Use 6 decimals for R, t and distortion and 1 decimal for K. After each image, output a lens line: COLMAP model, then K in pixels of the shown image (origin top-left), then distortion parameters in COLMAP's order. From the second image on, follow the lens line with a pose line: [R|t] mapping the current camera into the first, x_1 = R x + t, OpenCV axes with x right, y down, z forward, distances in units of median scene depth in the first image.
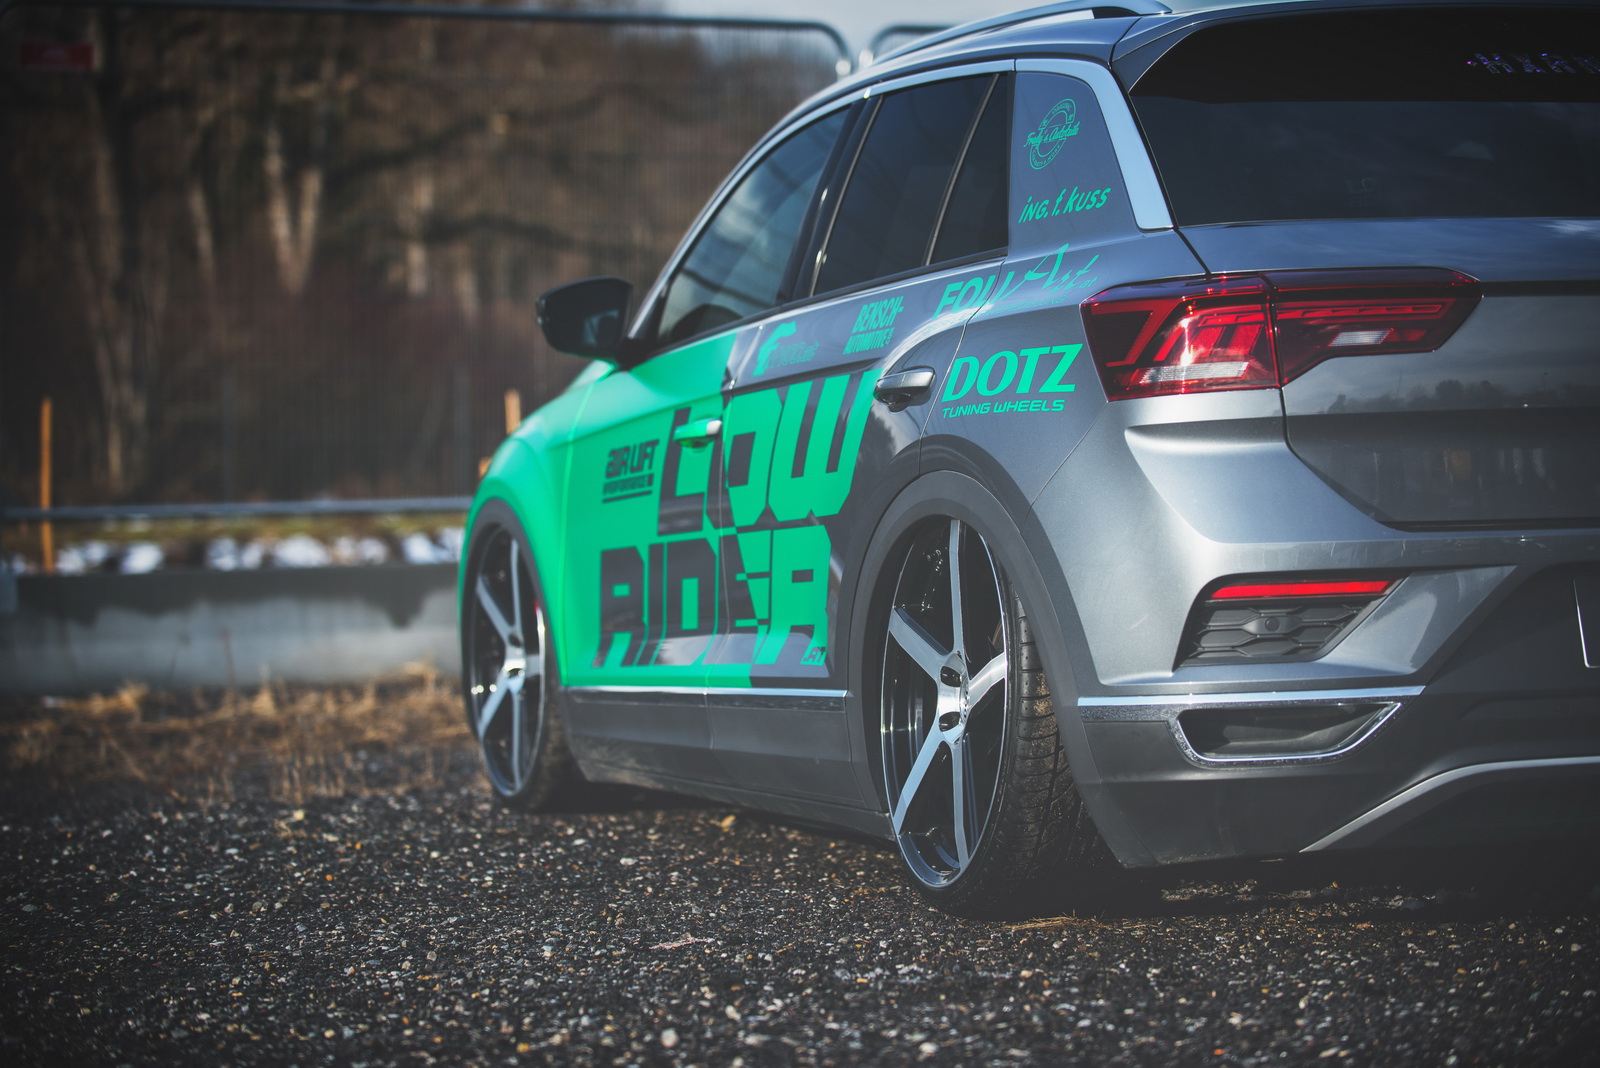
lens RADIAL K [[4158.1, 0, 800.3], [0, 4158.1, 533.7], [0, 0, 1]] dist [0.140148, 0.000000]
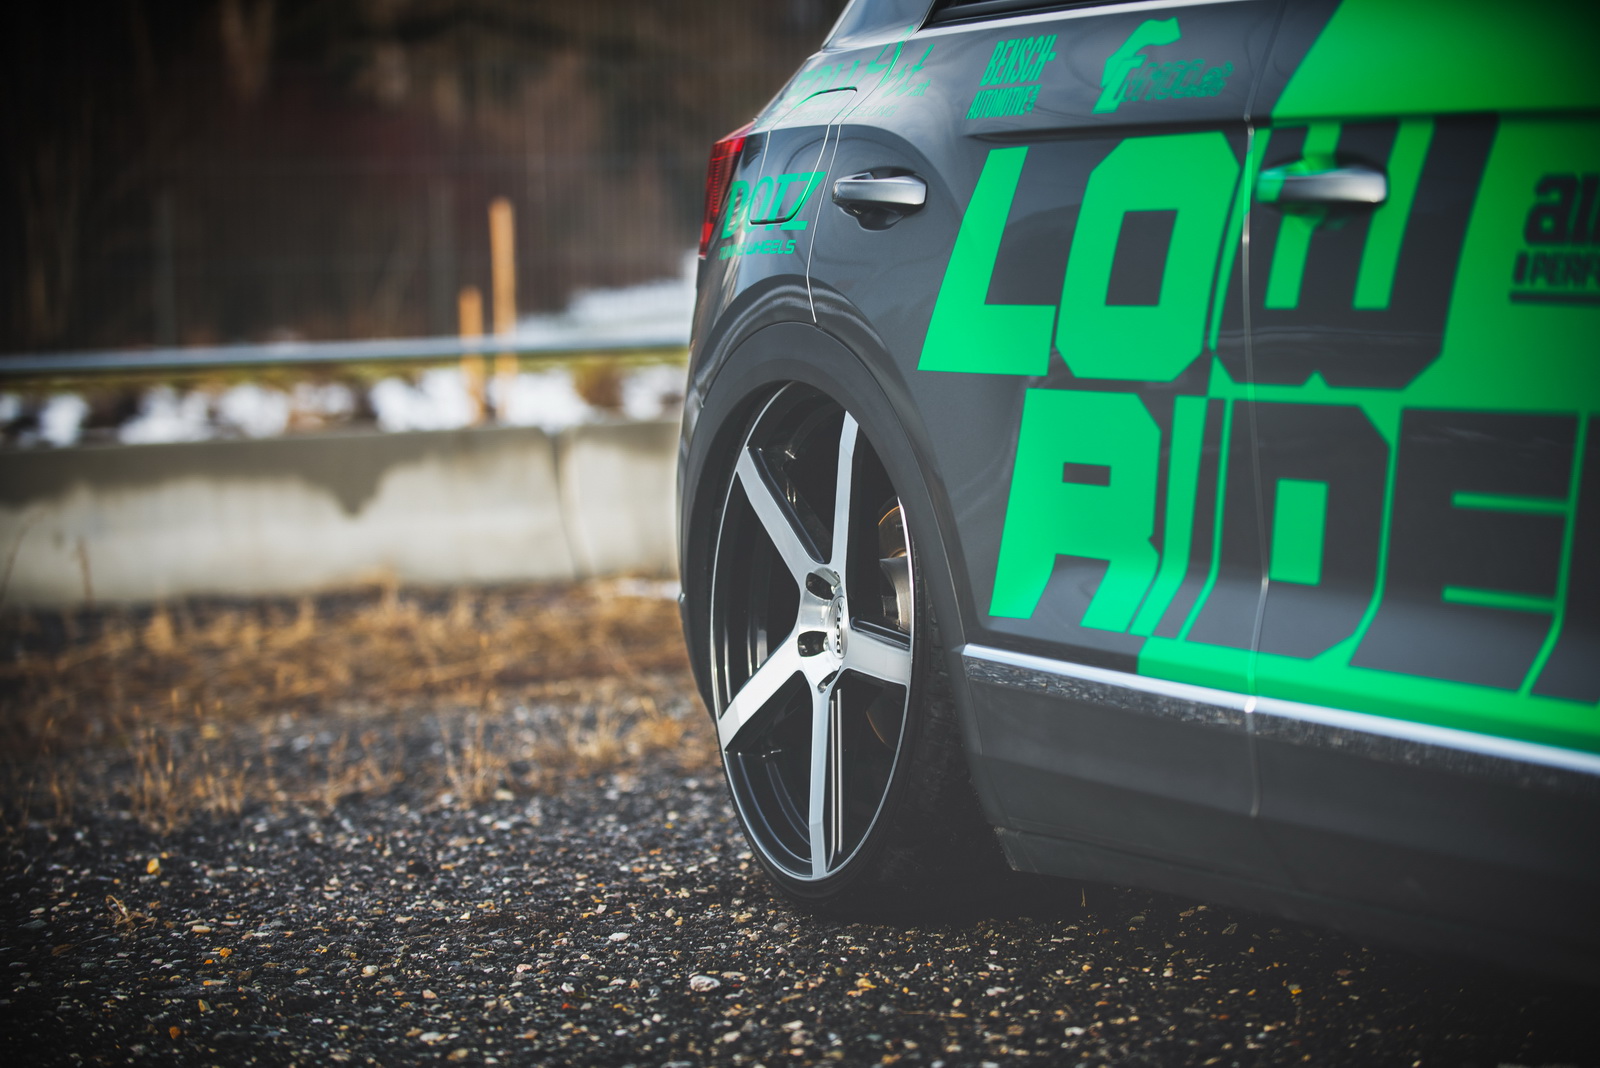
lens RADIAL K [[4644.9, 0, 799.6], [0, 4644.9, 534.0], [0, 0, 1]] dist [0.196218, 0.000000]
pose [[0.999724, -0.022496, -0.006819, -0.012771], [0.022728, 0.999088, 0.036139, -0.002923], [0.006000, -0.036284, 0.999324, 0.205496]]
